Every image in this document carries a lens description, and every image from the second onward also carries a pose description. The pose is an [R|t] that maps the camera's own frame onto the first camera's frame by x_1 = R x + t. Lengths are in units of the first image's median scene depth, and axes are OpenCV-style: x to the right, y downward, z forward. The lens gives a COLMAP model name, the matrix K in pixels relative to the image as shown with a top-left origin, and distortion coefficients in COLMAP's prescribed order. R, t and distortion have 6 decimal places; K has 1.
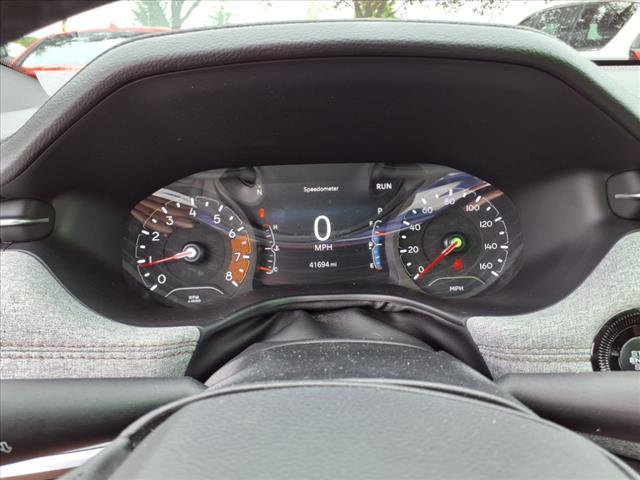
lens RADIAL K [[526.6, 0, 312.1], [0, 526.6, 239.9], [0, 0, 1]] dist [0.169543, -0.328086]
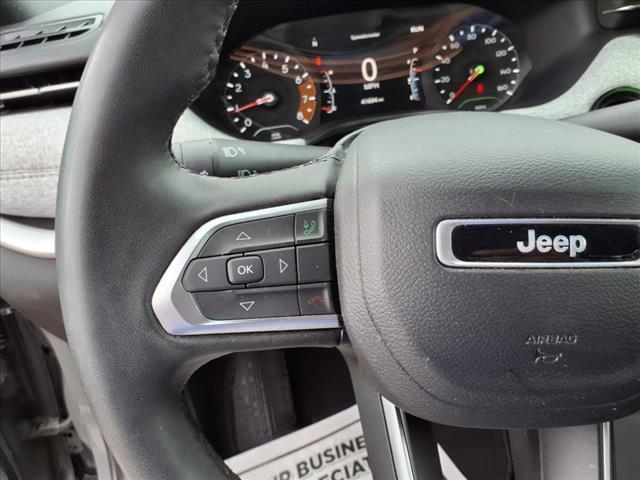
lens RADIAL K [[512.7, 0, 322.3], [0, 512.7, 242.2], [0, 0, 1]] dist [0.044968, -0.101114]
pose [[0.994911, -0.099943, 0.012779, -0.147340], [0.094737, 0.971098, 0.219075, 0.095723], [-0.034305, -0.216750, 0.975624, -0.246626]]
